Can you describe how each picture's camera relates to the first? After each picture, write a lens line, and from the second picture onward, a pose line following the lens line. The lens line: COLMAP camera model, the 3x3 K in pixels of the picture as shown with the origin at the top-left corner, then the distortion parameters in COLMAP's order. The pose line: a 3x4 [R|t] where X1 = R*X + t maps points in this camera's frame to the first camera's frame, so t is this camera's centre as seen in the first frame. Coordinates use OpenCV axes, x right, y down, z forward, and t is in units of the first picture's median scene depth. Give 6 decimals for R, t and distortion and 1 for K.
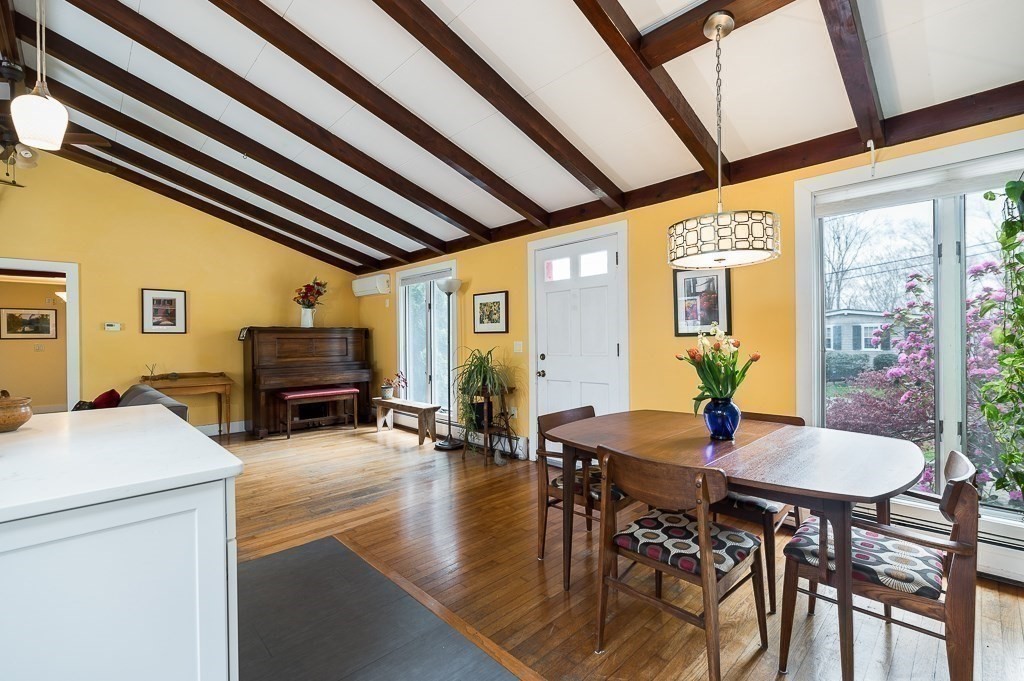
lens RADIAL K [[446.2, 0, 507.9], [0, 446.2, 338.6], [0, 0, 1]] dist [0.006625, 0.001116]
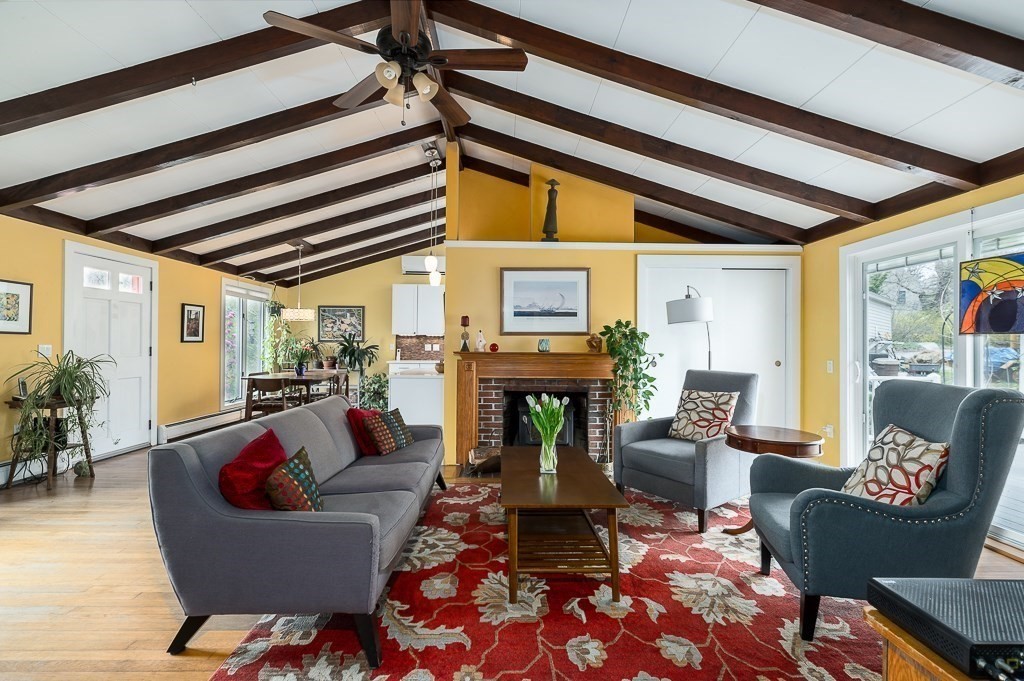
lens RADIAL K [[446.2, 0, 509.9], [0, 446.2, 340.9], [0, 0, 1]] dist [0.006625, 0.001116]
pose [[-0.744748, 0.009646, 0.667277, -1.576777], [-0.001413, 0.999870, -0.016031, 0.014347], [-0.667345, -0.012882, -0.744638, 1.337255]]
